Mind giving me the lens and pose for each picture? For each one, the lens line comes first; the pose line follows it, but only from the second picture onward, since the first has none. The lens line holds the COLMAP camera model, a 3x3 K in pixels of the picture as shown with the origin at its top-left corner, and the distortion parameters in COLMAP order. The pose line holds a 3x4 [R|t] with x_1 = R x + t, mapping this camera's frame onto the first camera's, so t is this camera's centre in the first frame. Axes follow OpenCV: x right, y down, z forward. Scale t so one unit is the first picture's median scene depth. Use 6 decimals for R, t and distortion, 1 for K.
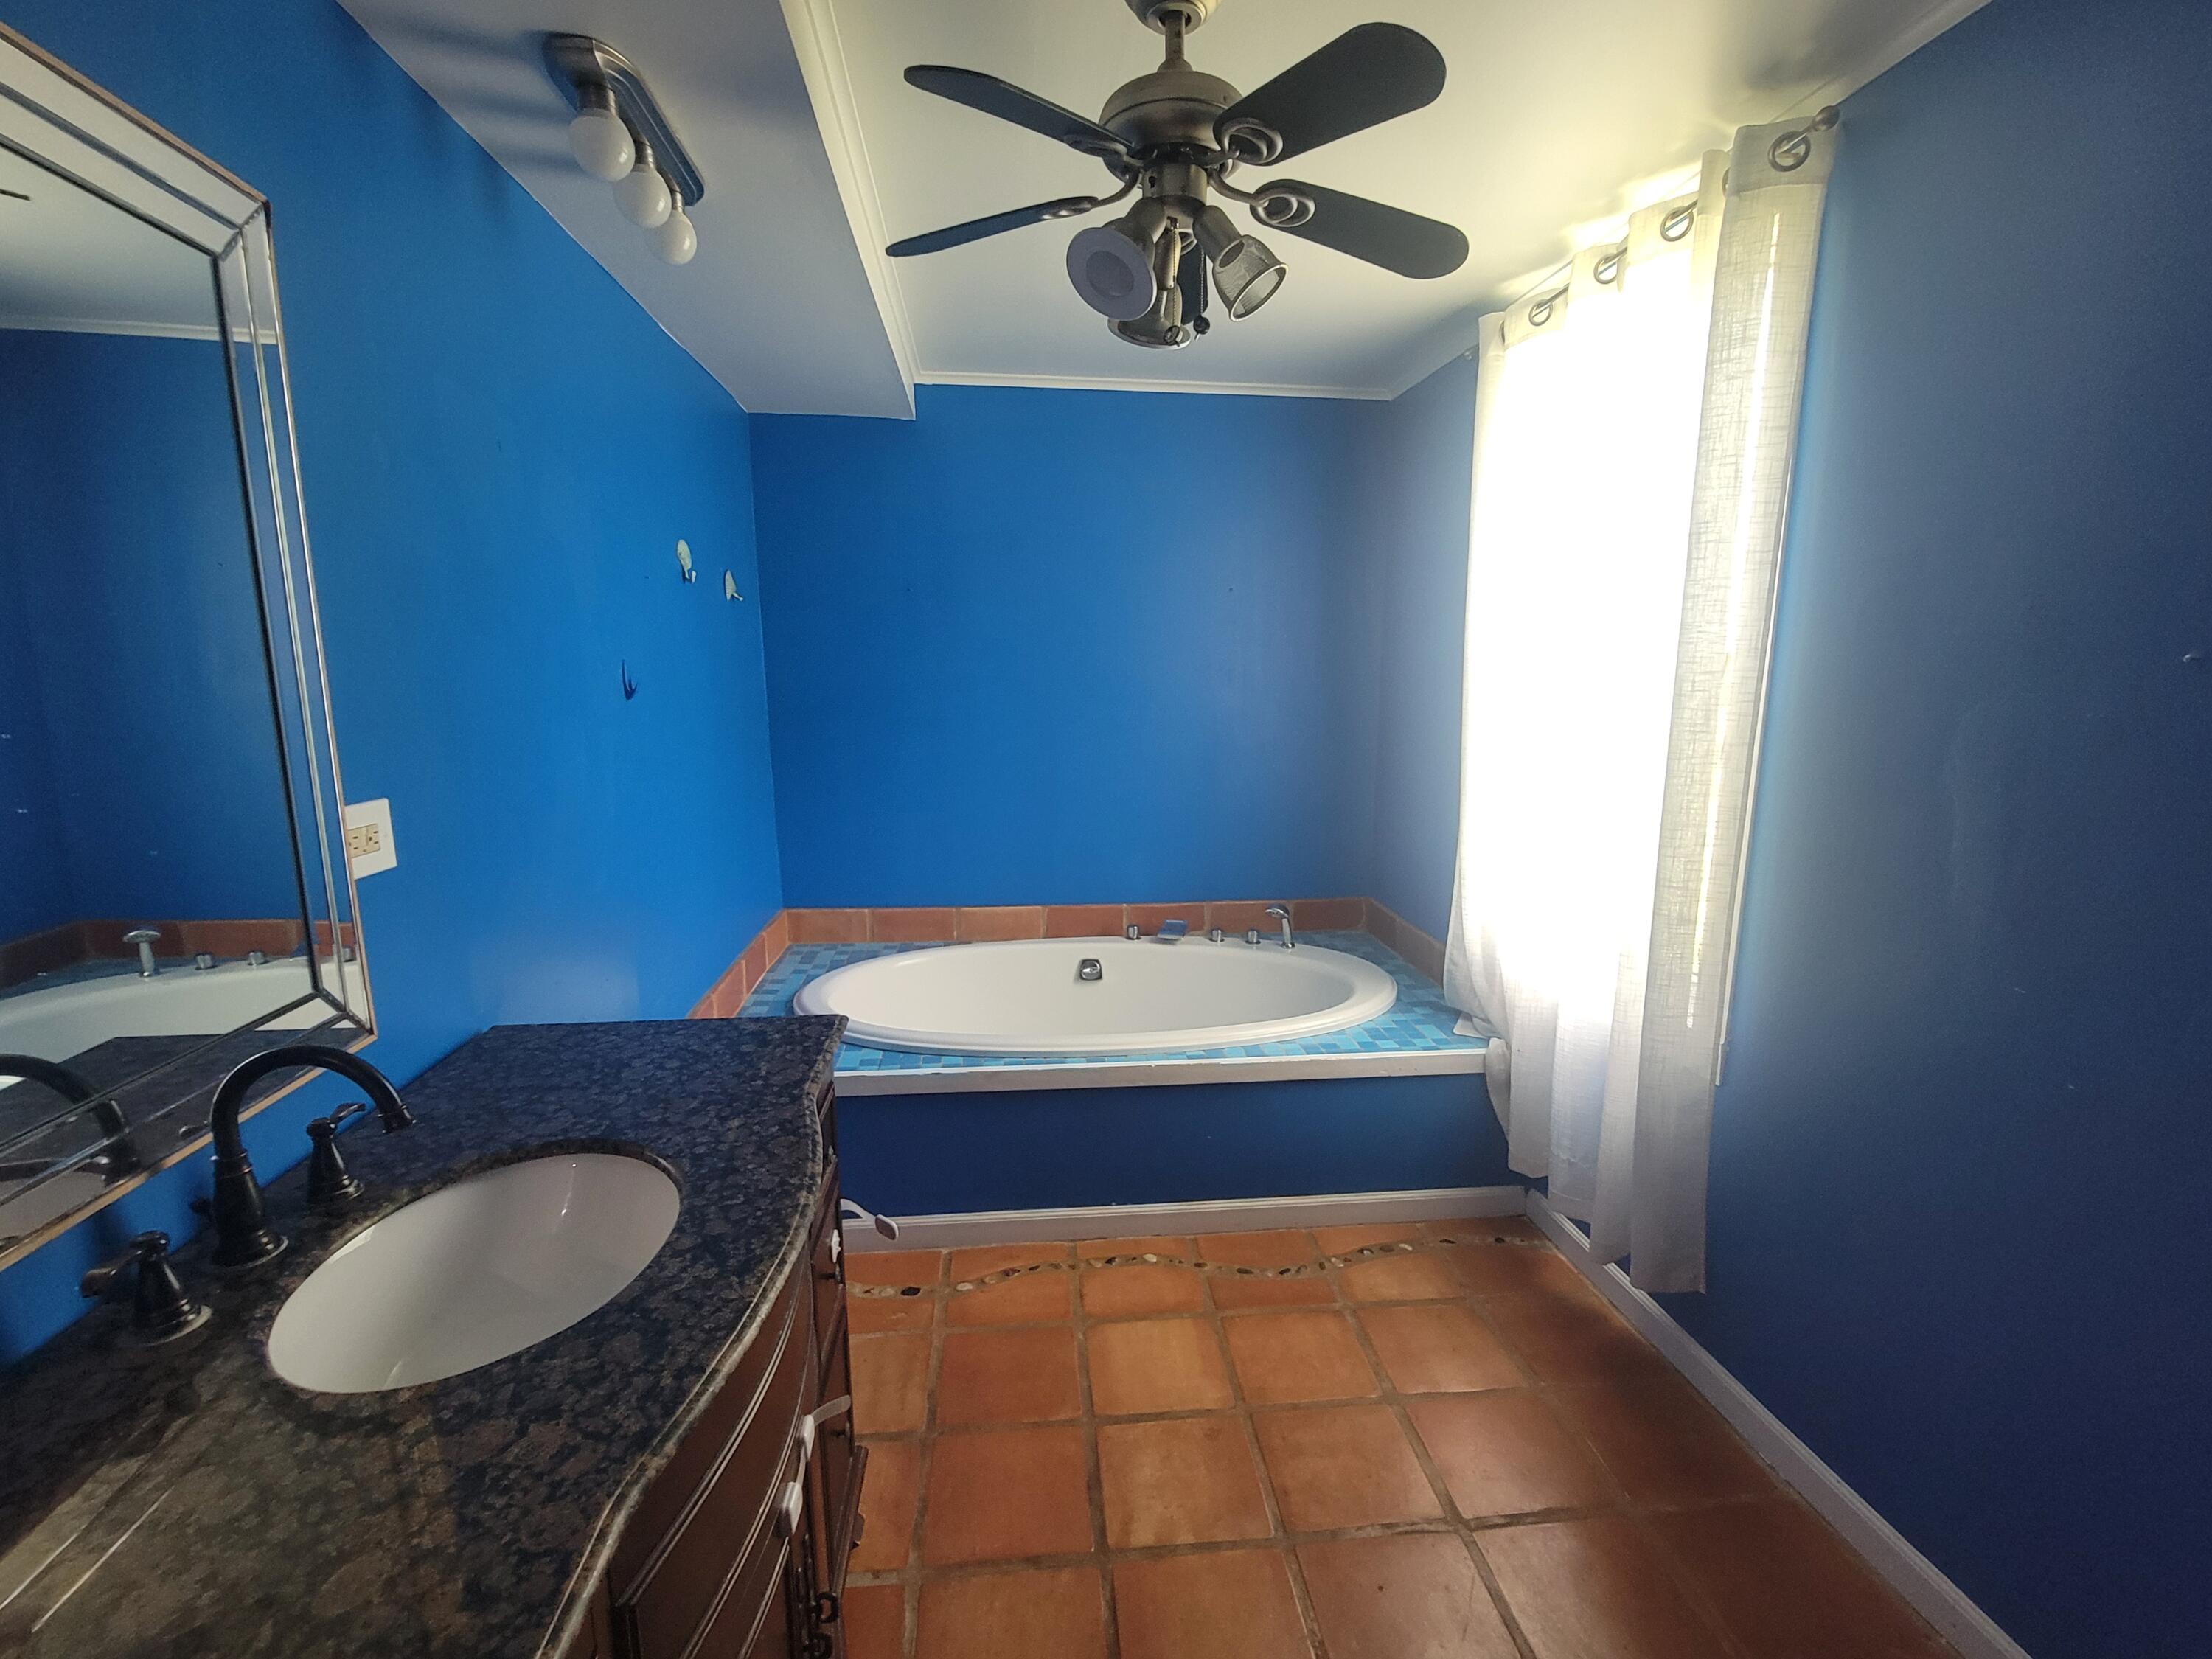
lens RADIAL K [[1014.6, 0, 1107.3], [0, 1014.6, 836.0], [0, 0, 1]] dist [-0.003887, -0.000181]
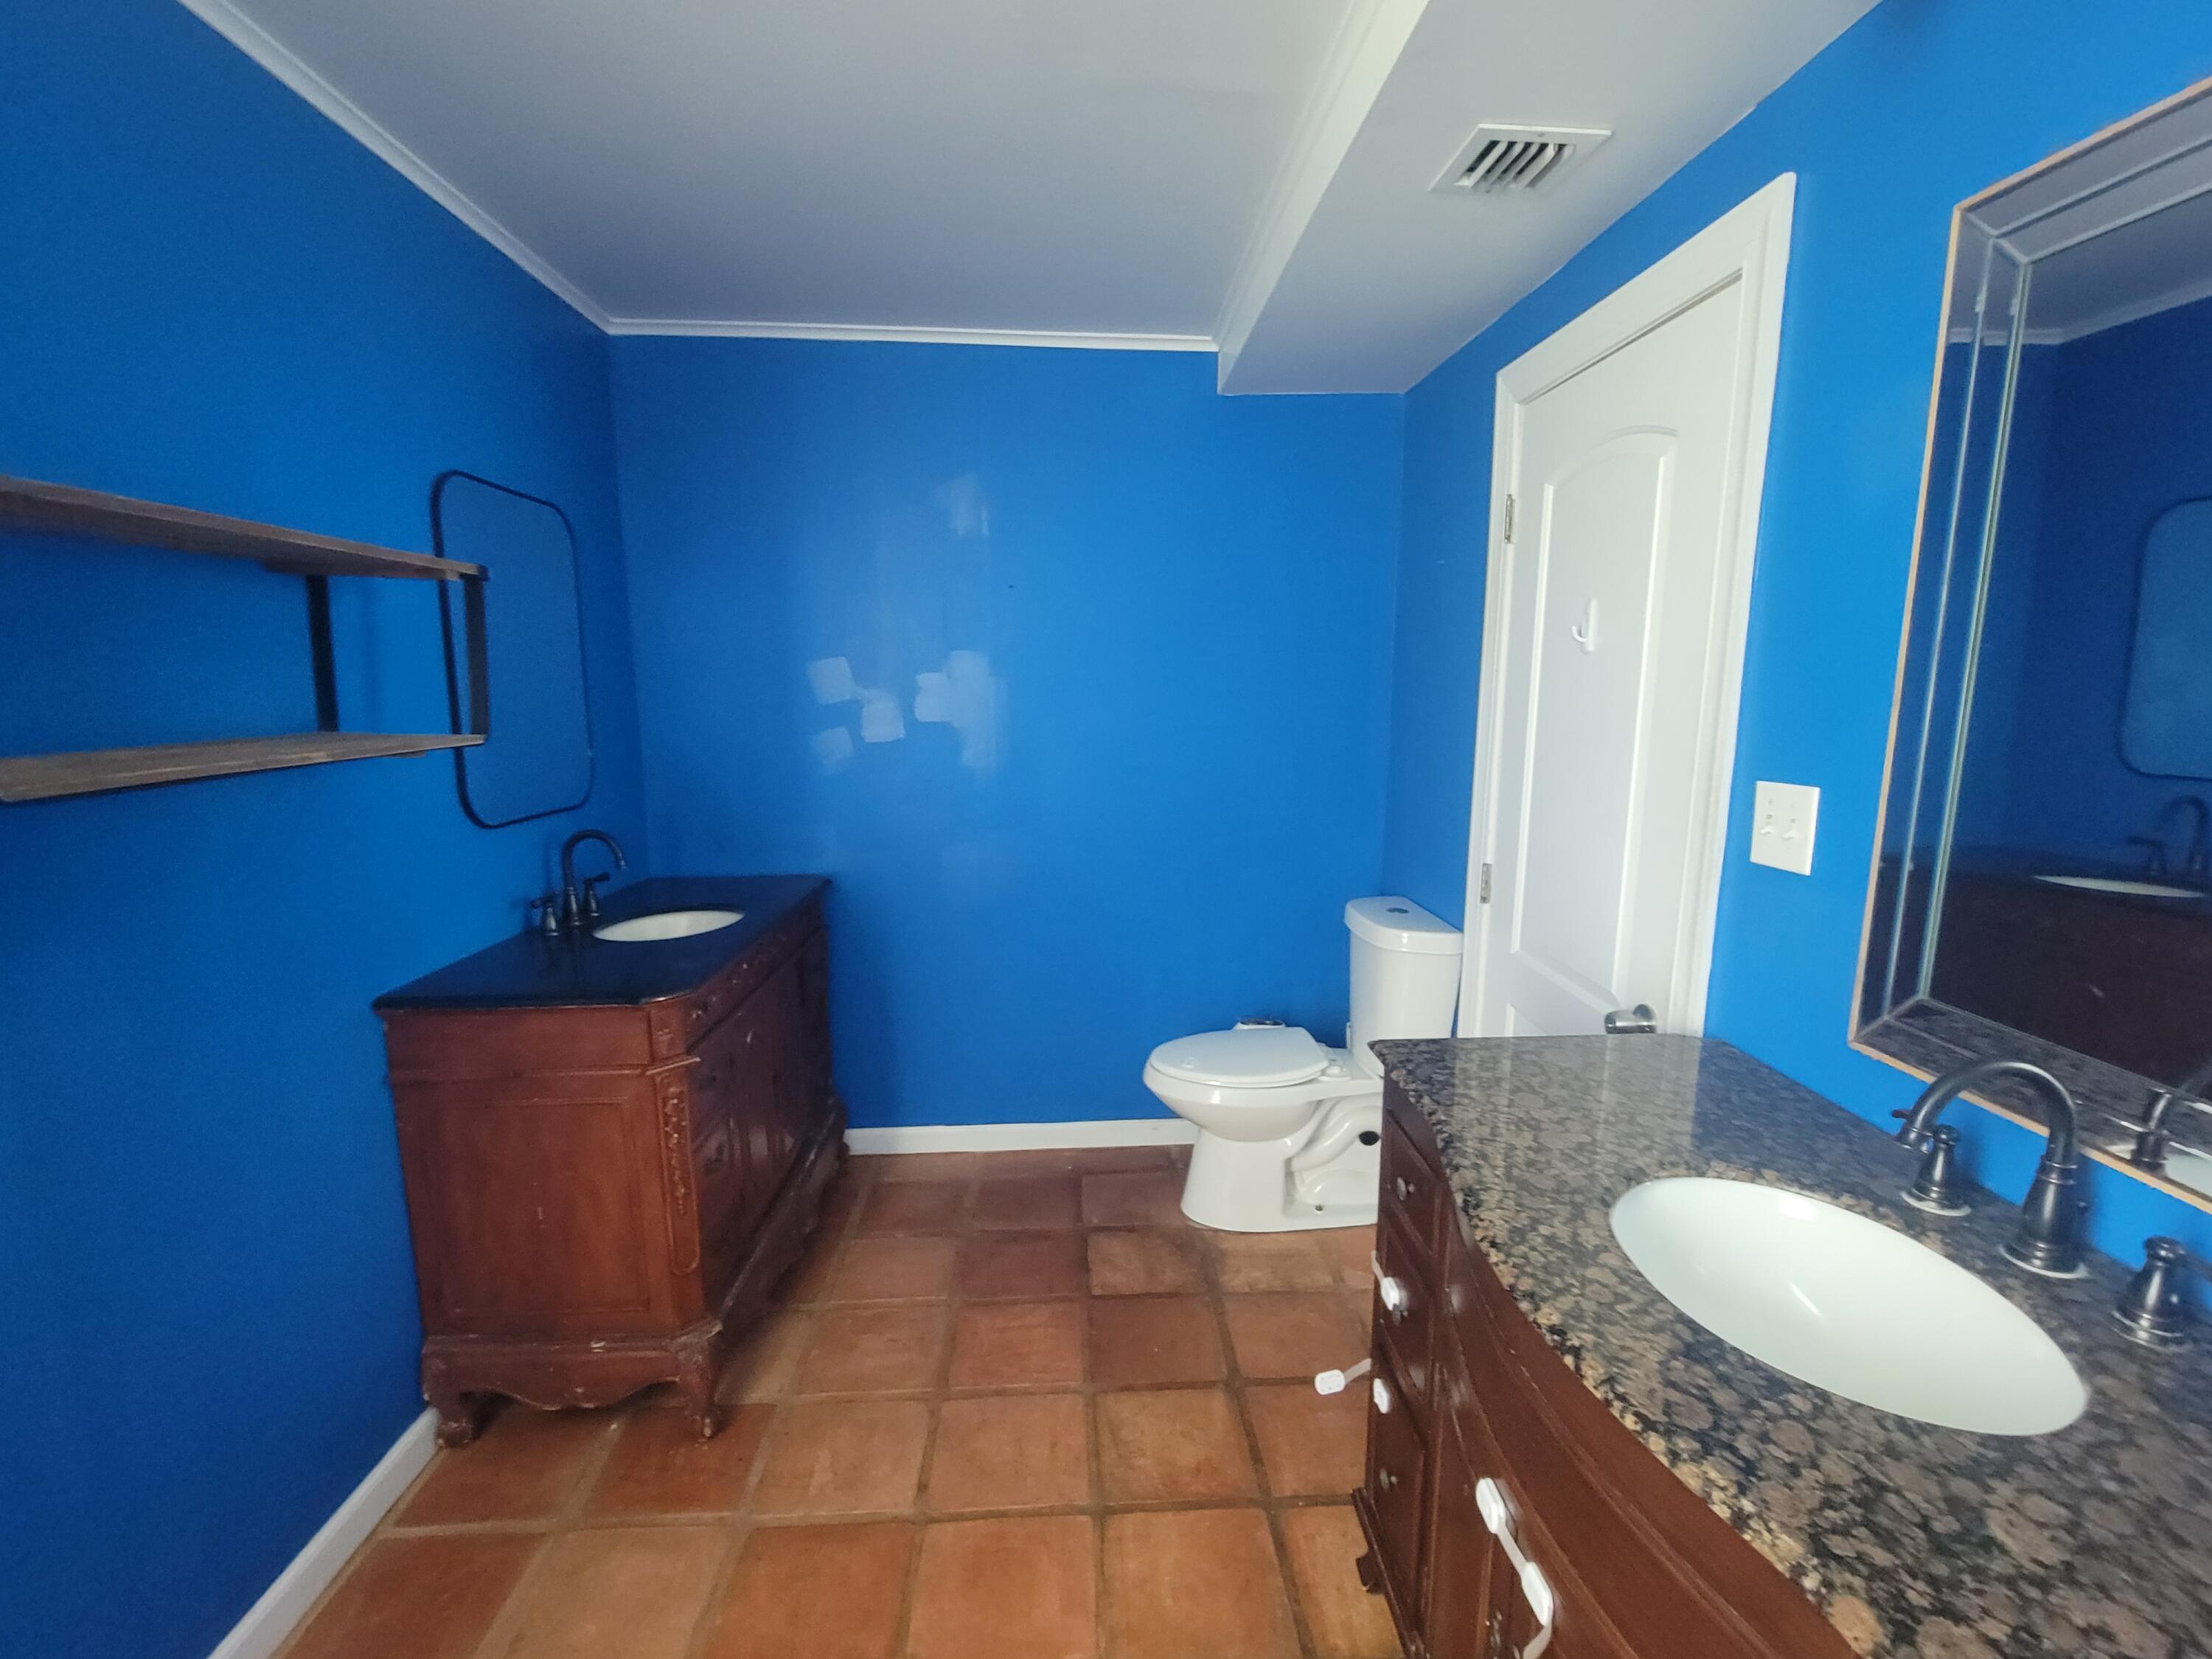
lens RADIAL K [[1014.6, 0, 1110.1], [0, 1014.6, 832.1], [0, 0, 1]] dist [-0.003887, -0.000181]
pose [[-0.998368, -0.012554, 0.055713, 0.017120], [0.005521, 0.949752, 0.312954, -0.296016], [-0.056842, 0.312751, -0.948133, 1.803126]]
